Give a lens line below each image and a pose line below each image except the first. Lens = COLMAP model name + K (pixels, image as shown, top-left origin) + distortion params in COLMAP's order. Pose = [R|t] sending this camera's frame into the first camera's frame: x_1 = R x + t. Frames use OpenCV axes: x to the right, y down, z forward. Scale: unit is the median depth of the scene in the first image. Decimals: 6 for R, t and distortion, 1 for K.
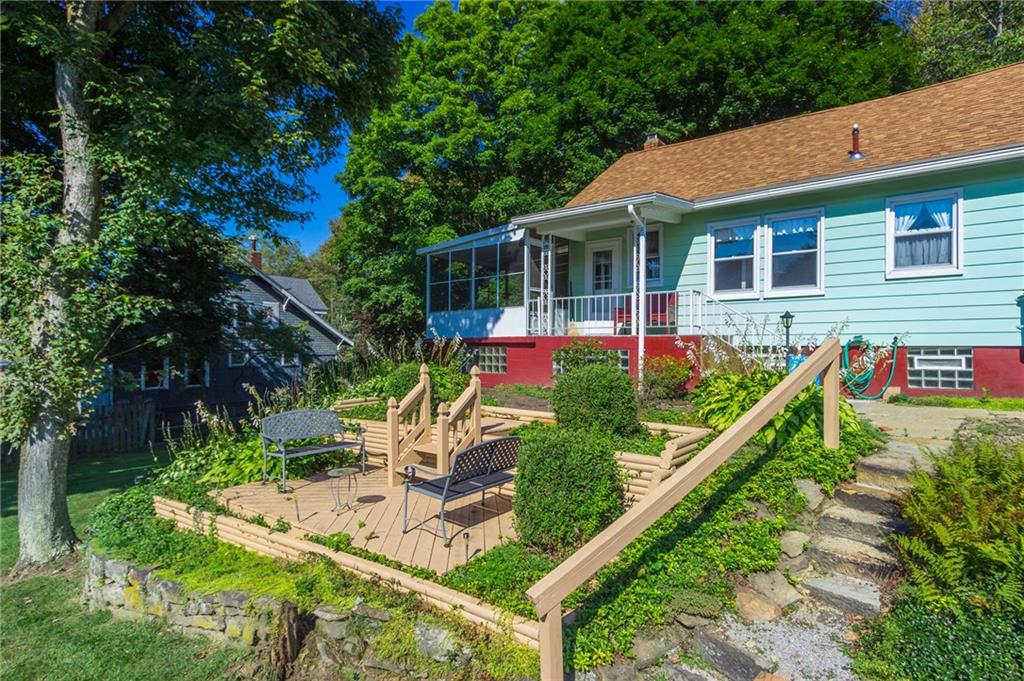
lens RADIAL K [[539.0, 0, 512.0], [0, 539.0, 340.5], [0, 0, 1]] dist [0.001072, 0.000260]
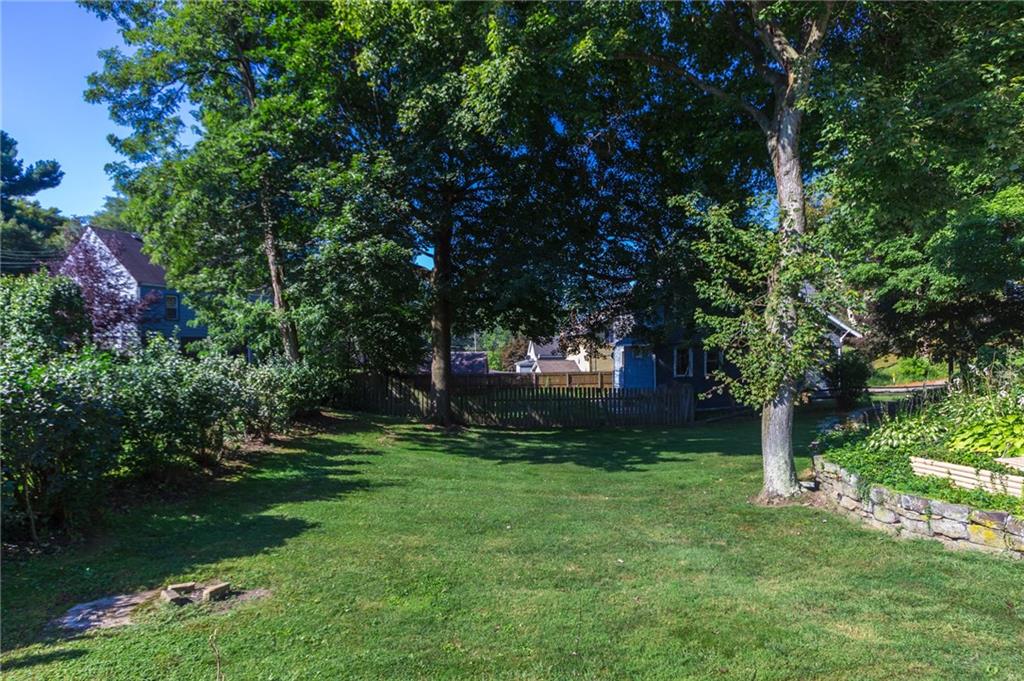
lens RADIAL K [[539.0, 0, 512.0], [0, 539.0, 340.5], [0, 0, 1]] dist [0.001072, 0.000260]
pose [[0.739258, -0.014489, -0.673267, -0.437253], [0.020732, 0.999784, 0.001248, 0.010034], [0.673103, -0.014881, 0.739399, -0.407152]]
